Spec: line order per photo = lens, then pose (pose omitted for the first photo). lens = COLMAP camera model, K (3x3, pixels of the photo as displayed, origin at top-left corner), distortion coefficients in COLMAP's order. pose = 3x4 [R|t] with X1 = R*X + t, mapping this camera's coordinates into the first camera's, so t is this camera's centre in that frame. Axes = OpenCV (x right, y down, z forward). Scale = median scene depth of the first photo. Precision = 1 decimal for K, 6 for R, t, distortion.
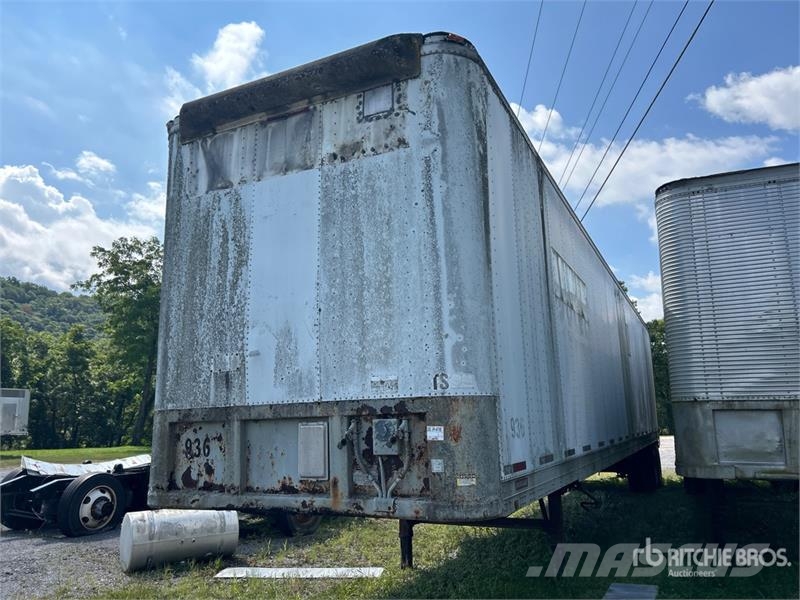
lens RADIAL K [[594.3, 0, 400.2], [0, 594.3, 304.1], [0, 0, 1]] dist [0.074876, -0.013591]
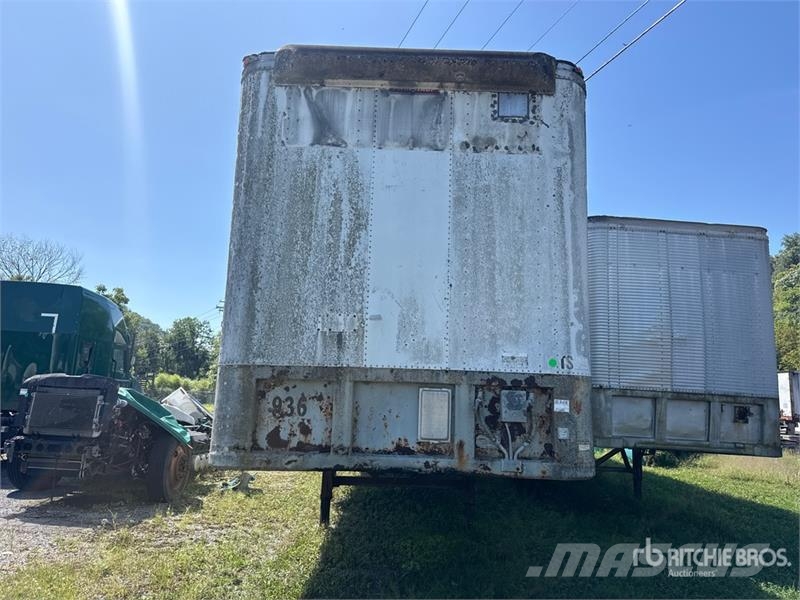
lens RADIAL K [[564.3, 0, 398.3], [0, 564.3, 291.7], [0, 0, 1]] dist [0.123711, -0.016811]
pose [[0.892995, 0.131166, 0.430528, -0.632025], [-0.138044, 0.990307, -0.015380, 0.048256], [-0.428372, -0.045698, 0.902446, 0.113092]]
